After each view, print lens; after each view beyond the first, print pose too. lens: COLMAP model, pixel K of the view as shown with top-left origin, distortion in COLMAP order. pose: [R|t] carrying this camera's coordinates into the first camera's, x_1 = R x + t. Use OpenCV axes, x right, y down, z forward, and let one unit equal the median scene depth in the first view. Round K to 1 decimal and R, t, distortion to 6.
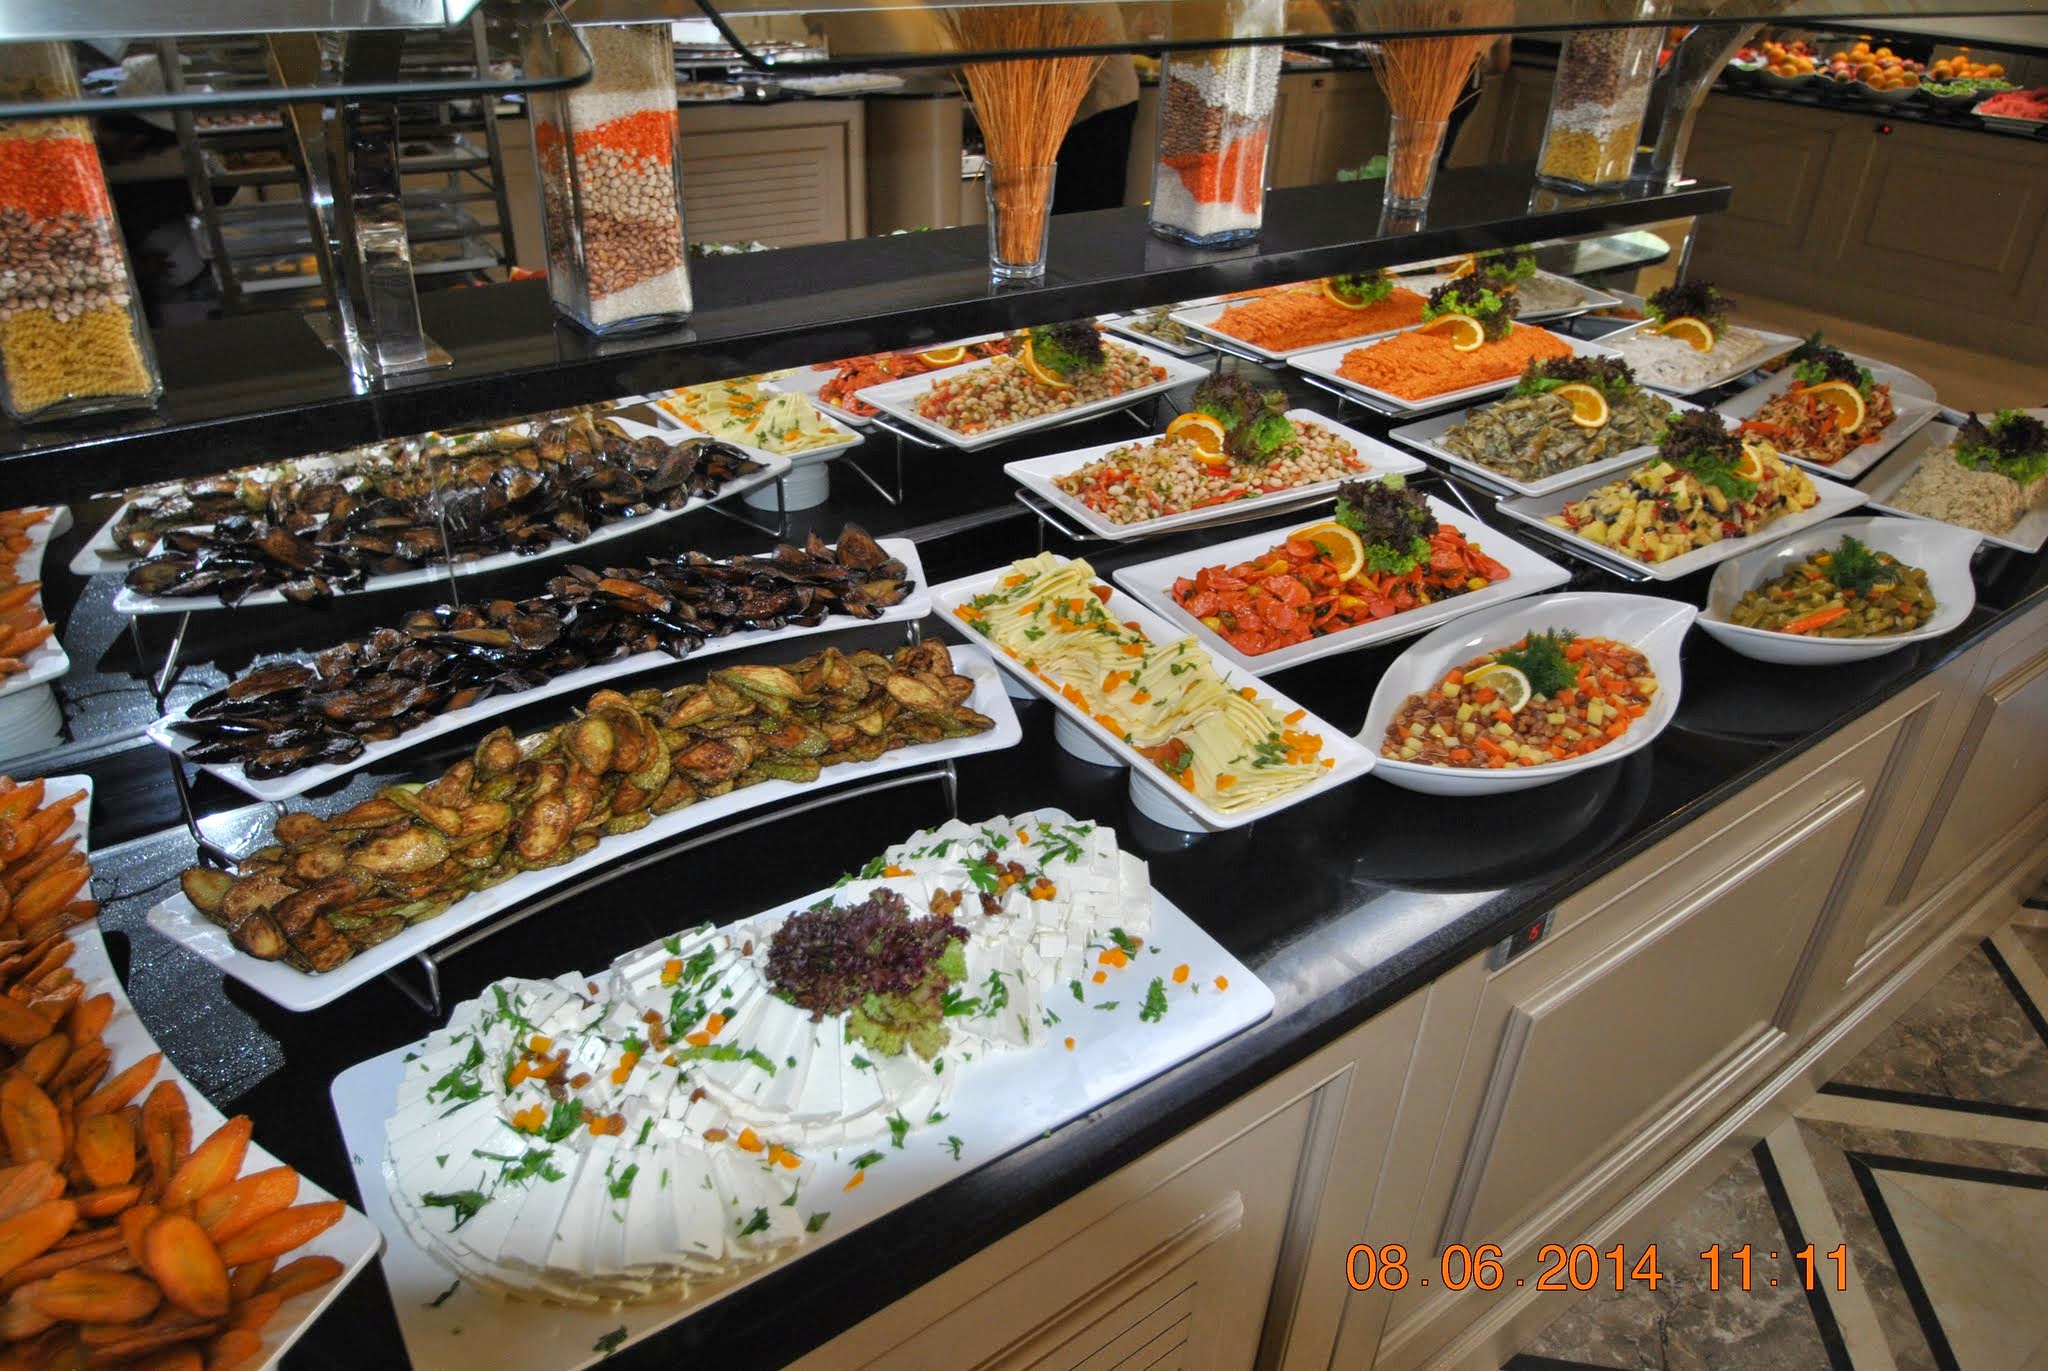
lens RADIAL K [[1316.5, 0, 1026.8], [0, 1316.5, 674.7], [0, 0, 1]] dist [-0.027730, -0.005145]
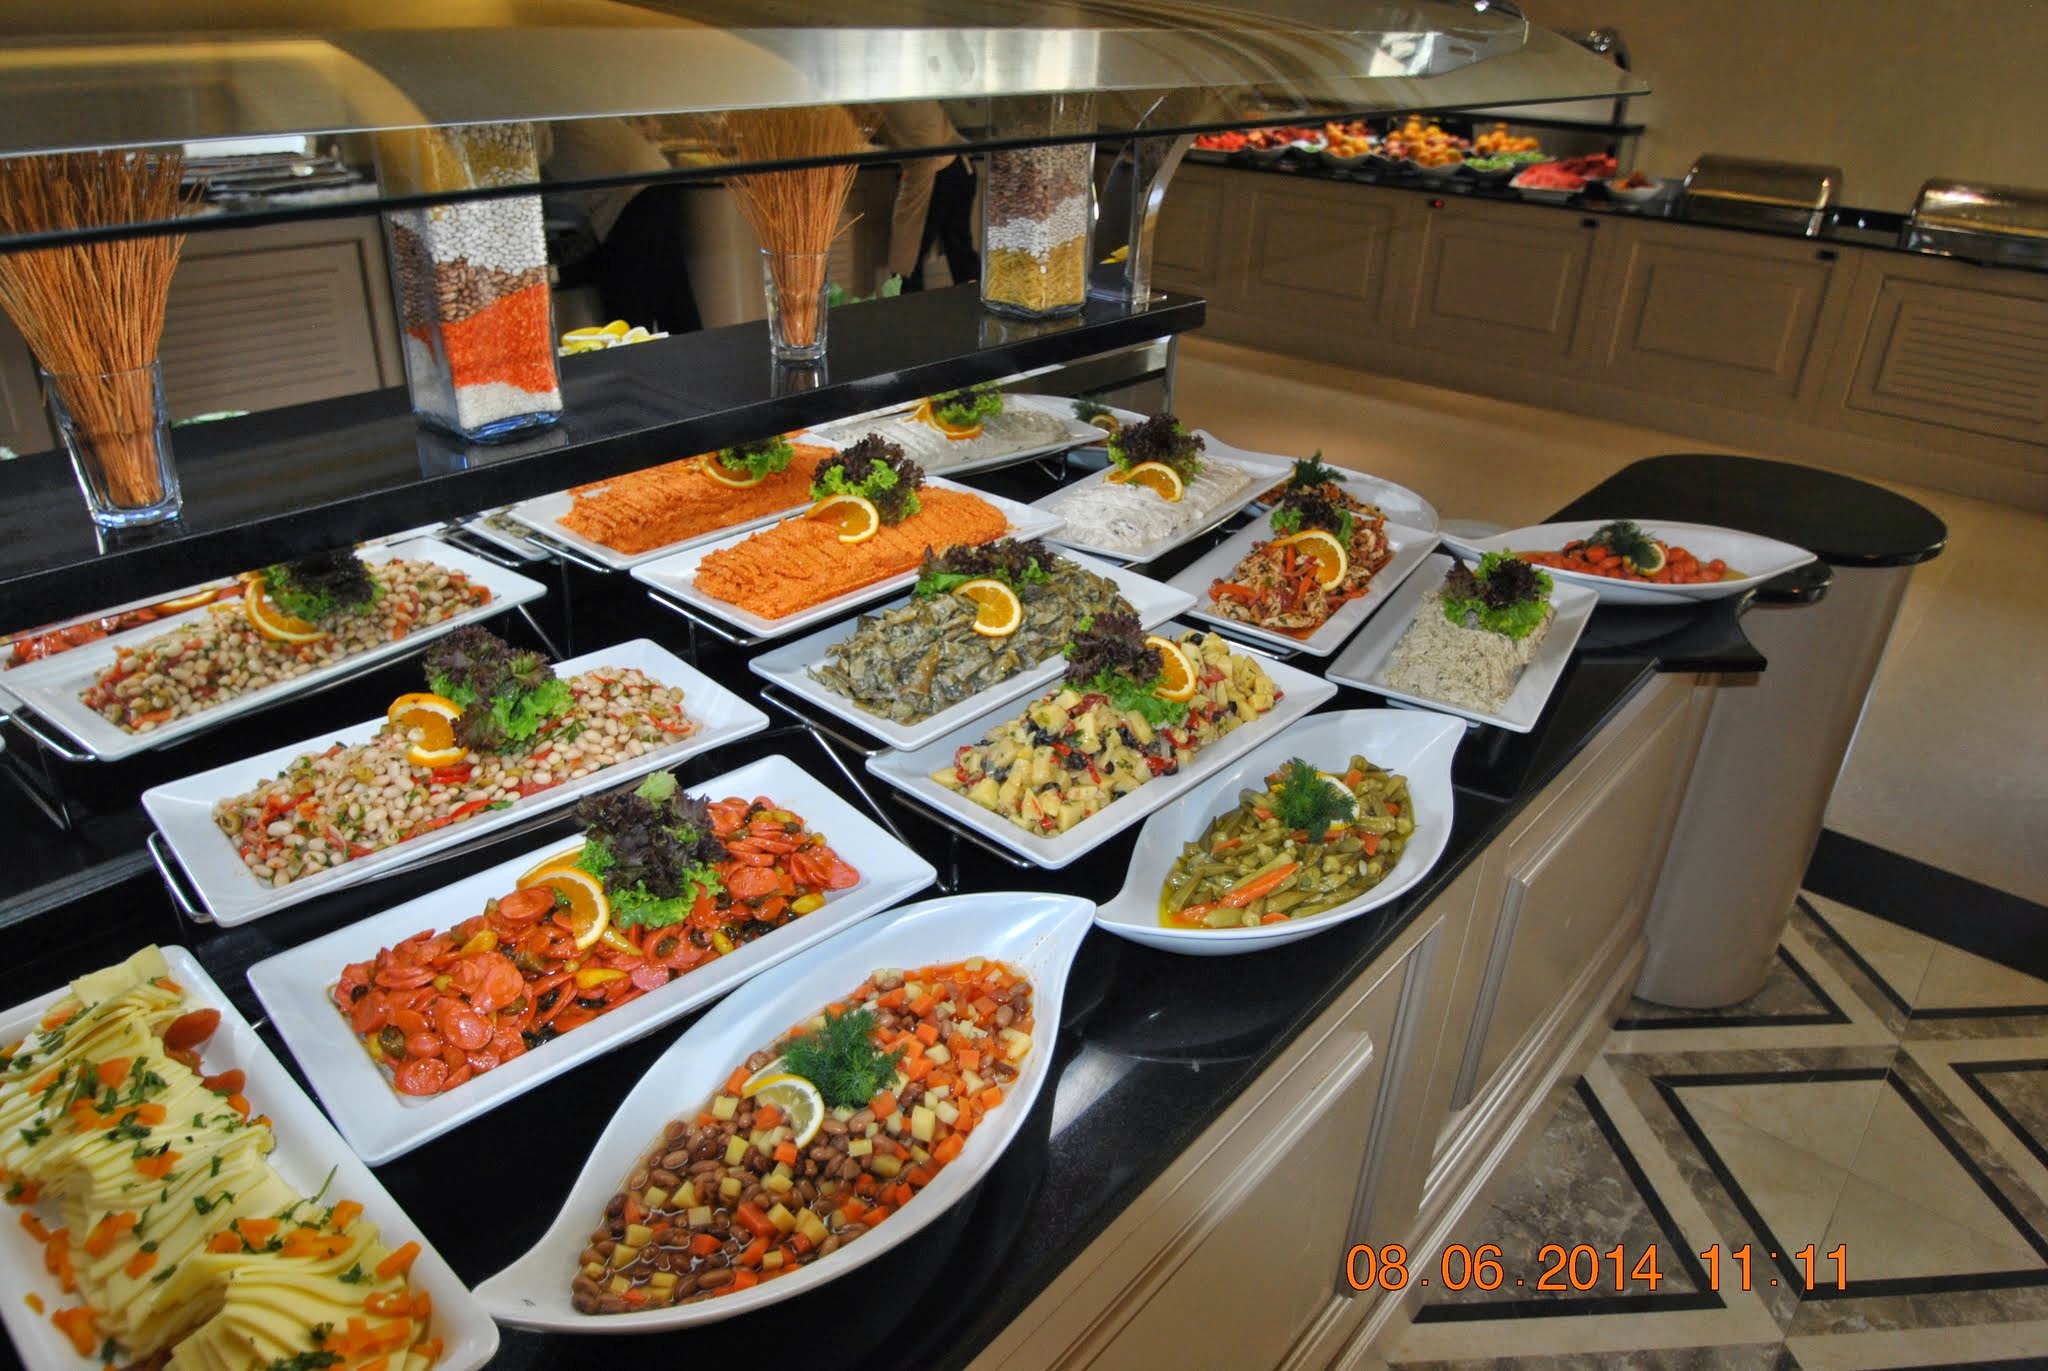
lens RADIAL K [[1316.5, 0, 1010.7], [0, 1316.5, 682.7], [0, 0, 1]] dist [-0.027730, -0.005145]
pose [[0.973238, -0.102863, 0.205492, 0.262833], [0.113510, 0.992704, -0.040681, -0.123553], [-0.199809, 0.062918, 0.977813, 0.214555]]
